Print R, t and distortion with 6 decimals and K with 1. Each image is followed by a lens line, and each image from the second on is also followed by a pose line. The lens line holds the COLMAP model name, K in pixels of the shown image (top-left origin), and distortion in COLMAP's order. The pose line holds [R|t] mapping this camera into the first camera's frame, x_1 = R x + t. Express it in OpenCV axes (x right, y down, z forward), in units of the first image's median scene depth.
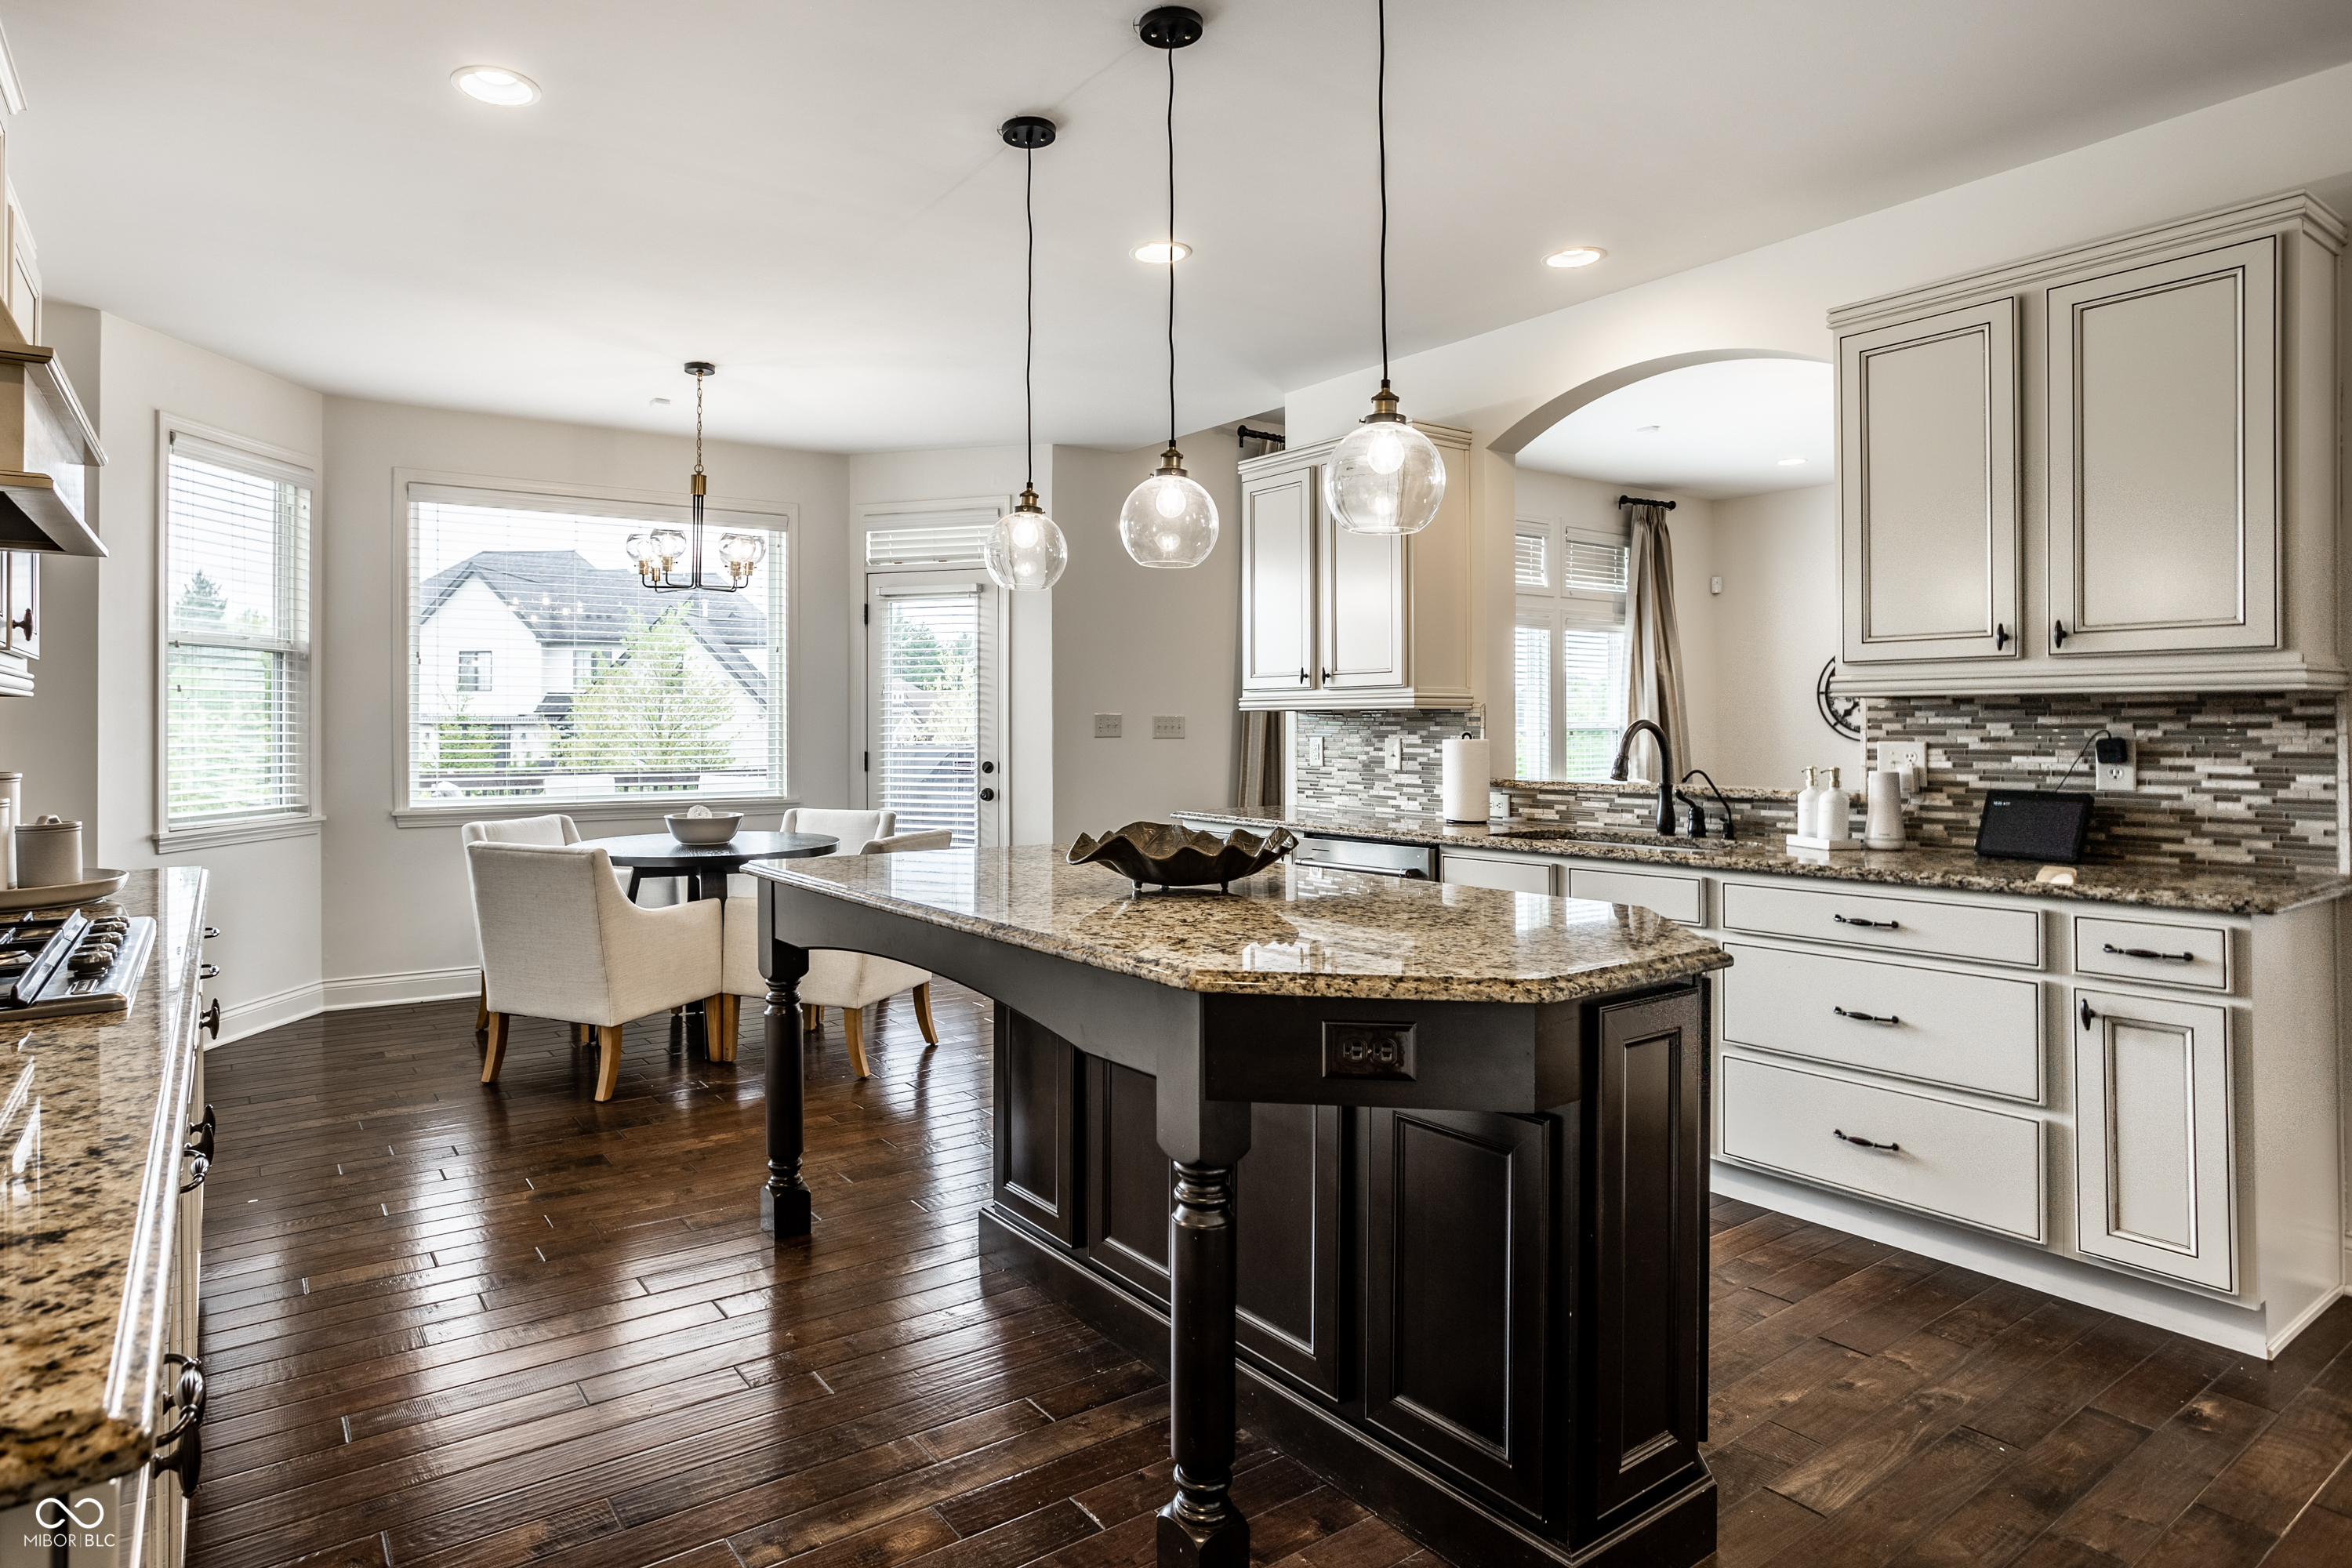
lens RADIAL K [[1305.0, 0, 1117.9], [0, 1305.0, 717.4], [0, 0, 1]] dist [-0.004155, 0.020980]
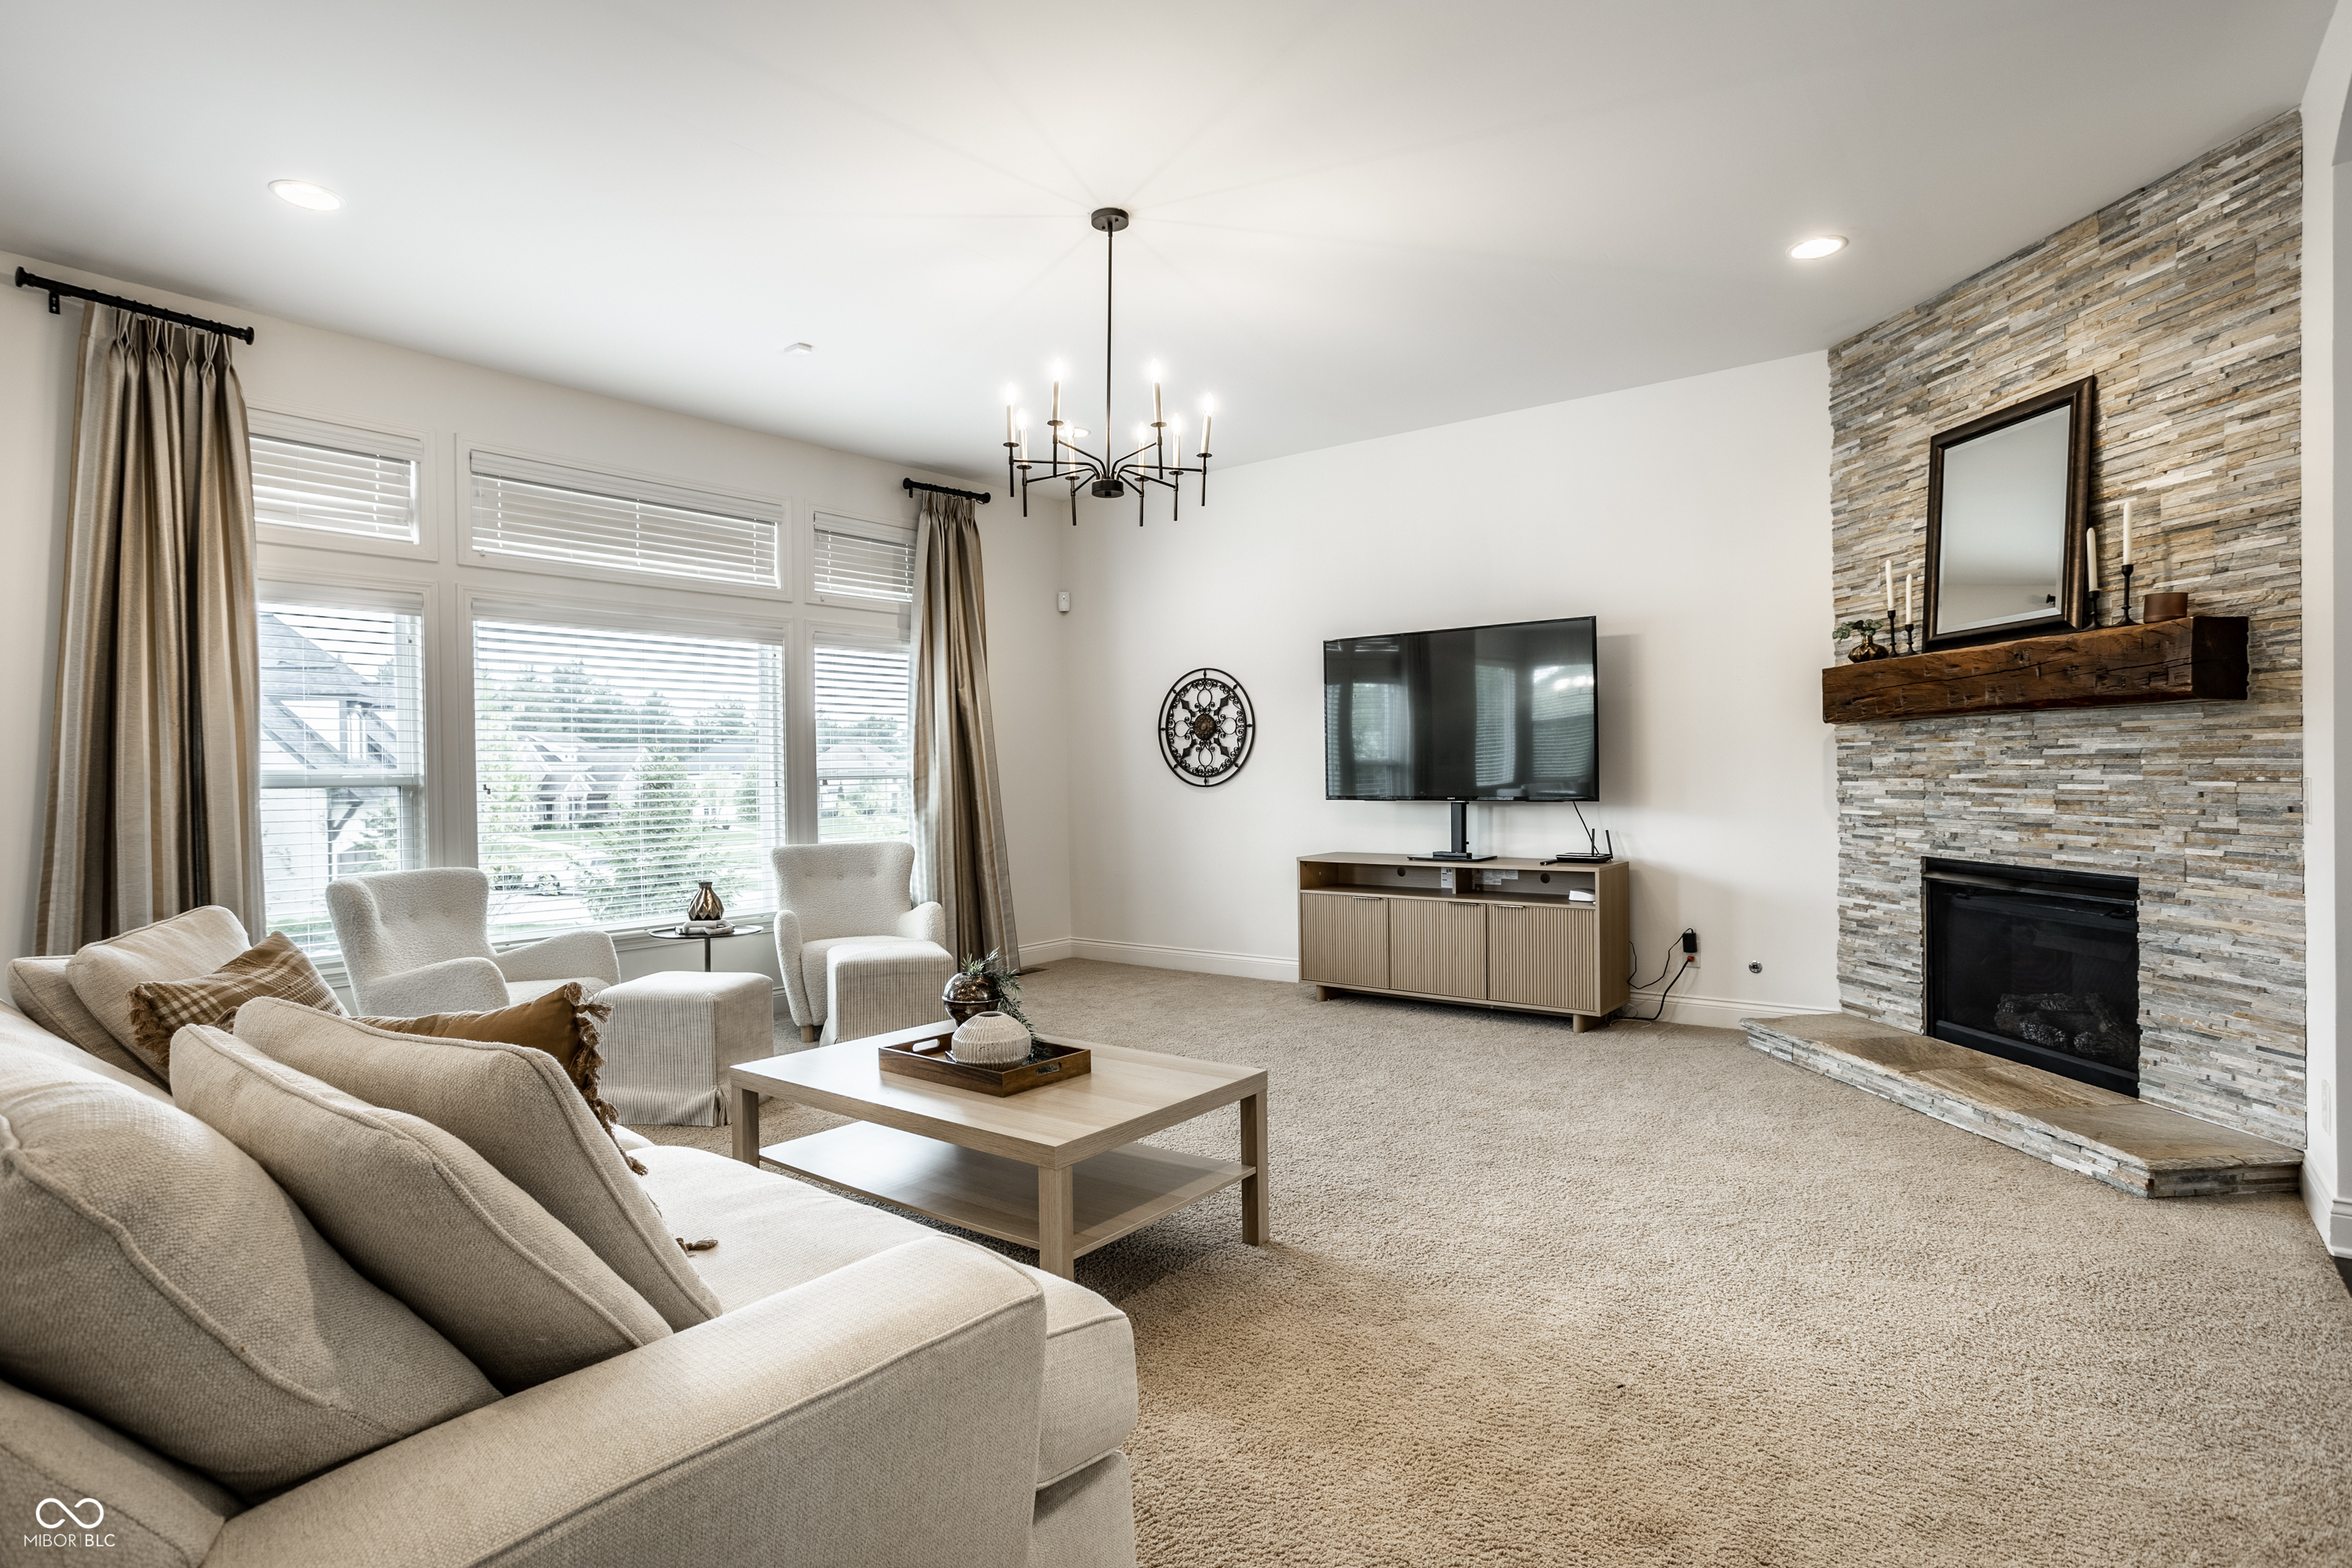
lens RADIAL K [[1193.7, 0, 1185.6], [0, 1193.7, 780.0], [0, 0, 1]] dist [-0.048525, 0.030191]
pose [[0.959455, -0.015679, 0.281426, 0.930299], [0.013178, 0.999855, 0.010774, 0.015885], [-0.281554, -0.006629, 0.959522, 0.718263]]
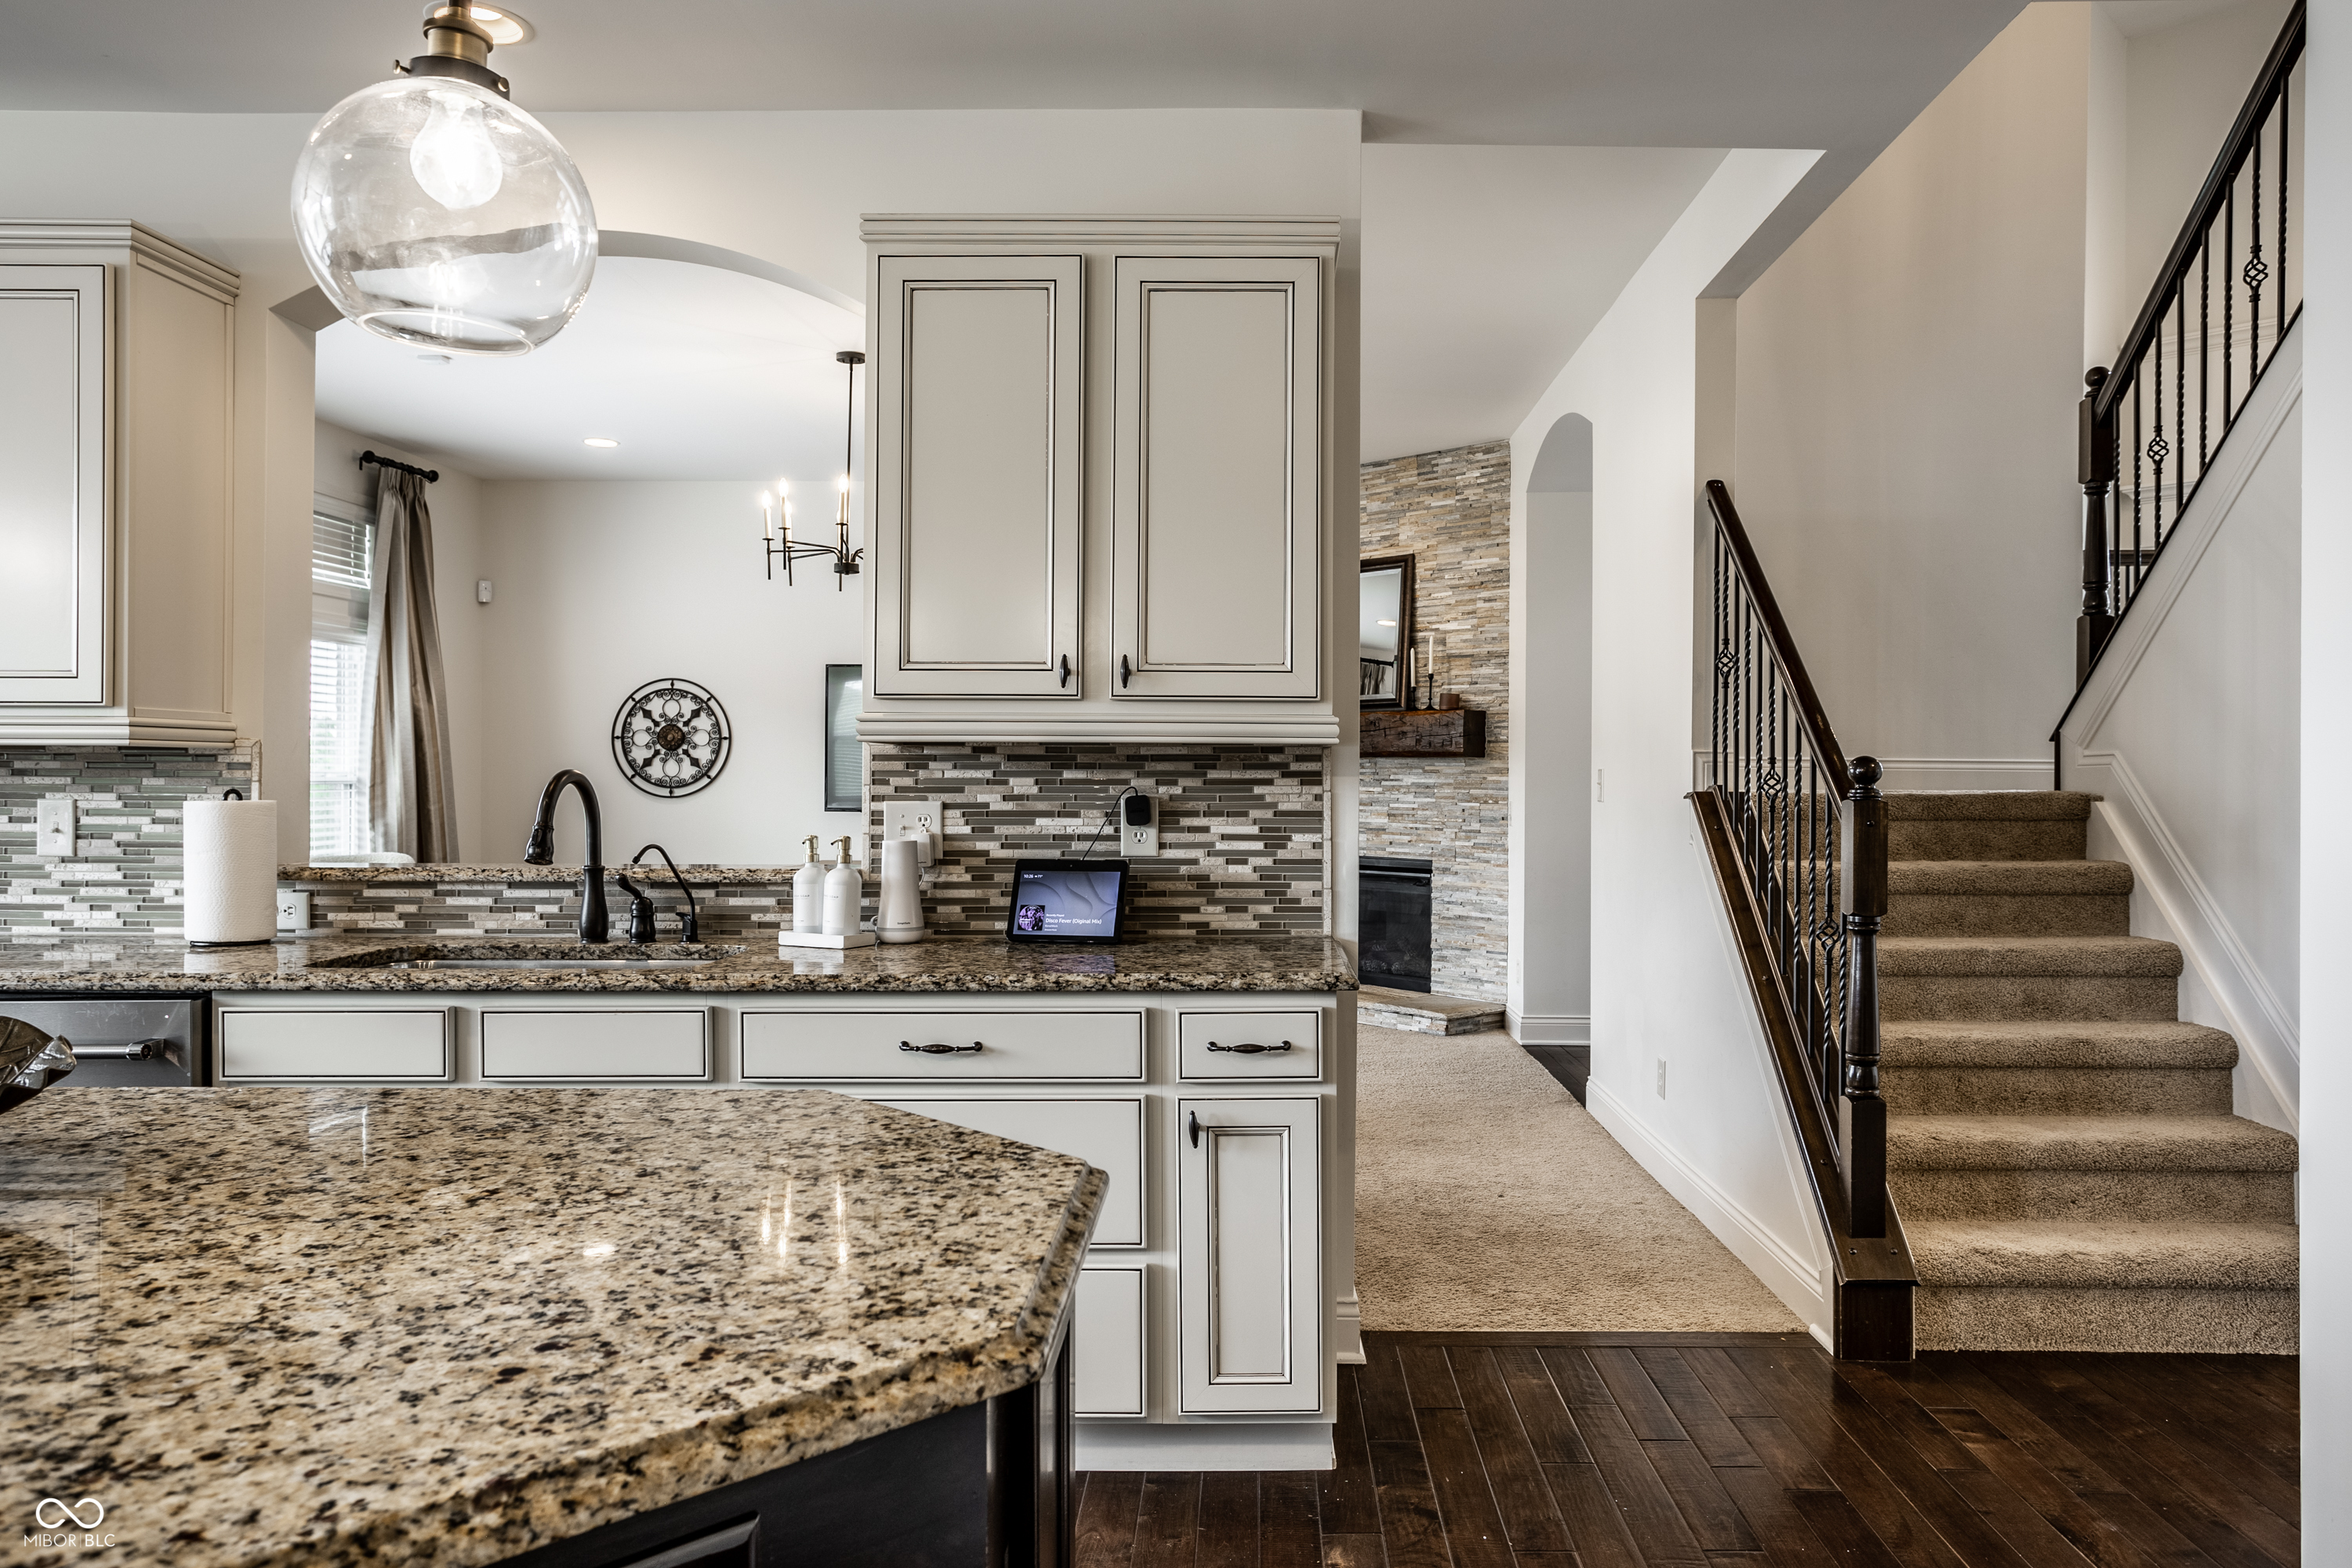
lens RADIAL K [[1584.1, 0, 1254.4], [0, 1584.1, 773.1], [0, 0, 1]] dist [-0.035629, 0.041275]
pose [[0.590601, 0.007023, 0.806933, -0.038816], [-0.010005, 0.999949, -0.001380, 0.001402], [-0.806902, -0.007258, 0.590641, 0.295195]]
